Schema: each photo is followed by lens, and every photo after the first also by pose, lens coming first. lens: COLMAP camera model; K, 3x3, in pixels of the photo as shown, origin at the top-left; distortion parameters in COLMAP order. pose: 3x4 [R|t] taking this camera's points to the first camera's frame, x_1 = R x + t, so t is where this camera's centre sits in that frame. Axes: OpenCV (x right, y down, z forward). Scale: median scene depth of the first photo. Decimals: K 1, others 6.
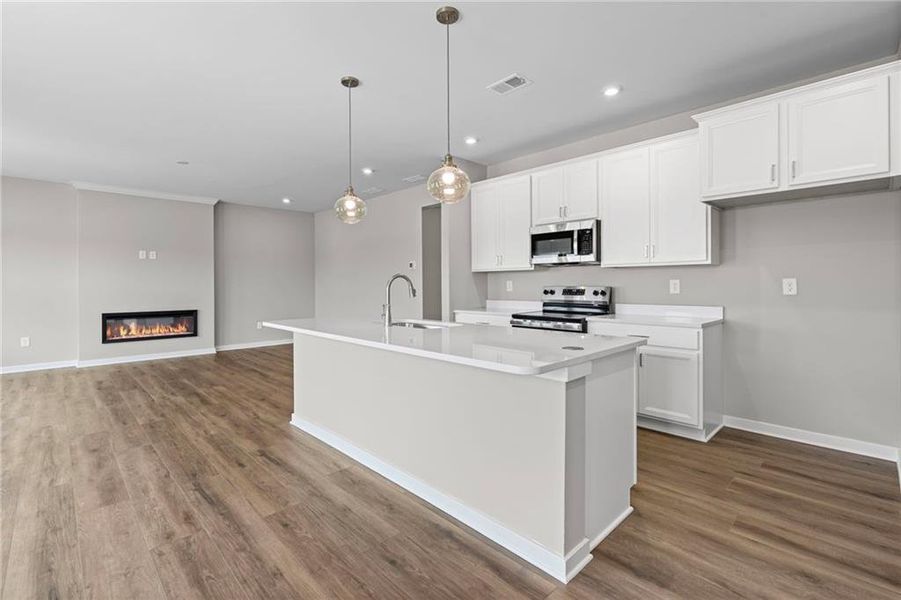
lens RADIAL K [[412.3, 0, 451.1], [0, 412.3, 287.0], [0, 0, 1]] dist [0.000347, -0.000372]
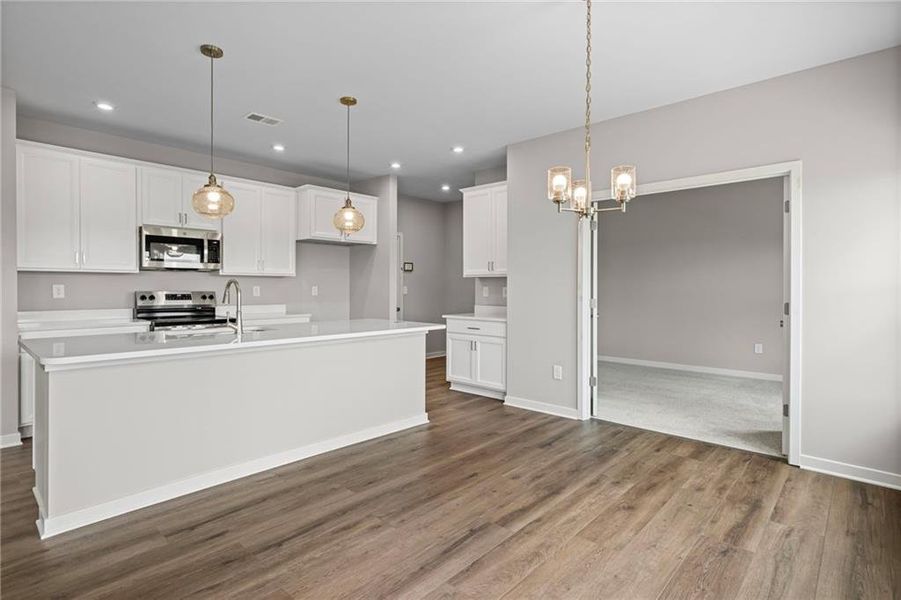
lens RADIAL K [[449.9, 0, 443.8], [0, 449.9, 290.1], [0, 0, 1]] dist [0.001145, -0.000088]
pose [[-0.056564, -0.000572, 0.998399, -0.940172], [0.004101, 0.999991, 0.000806, -0.002820], [-0.998391, 0.004140, -0.056561, 0.451965]]
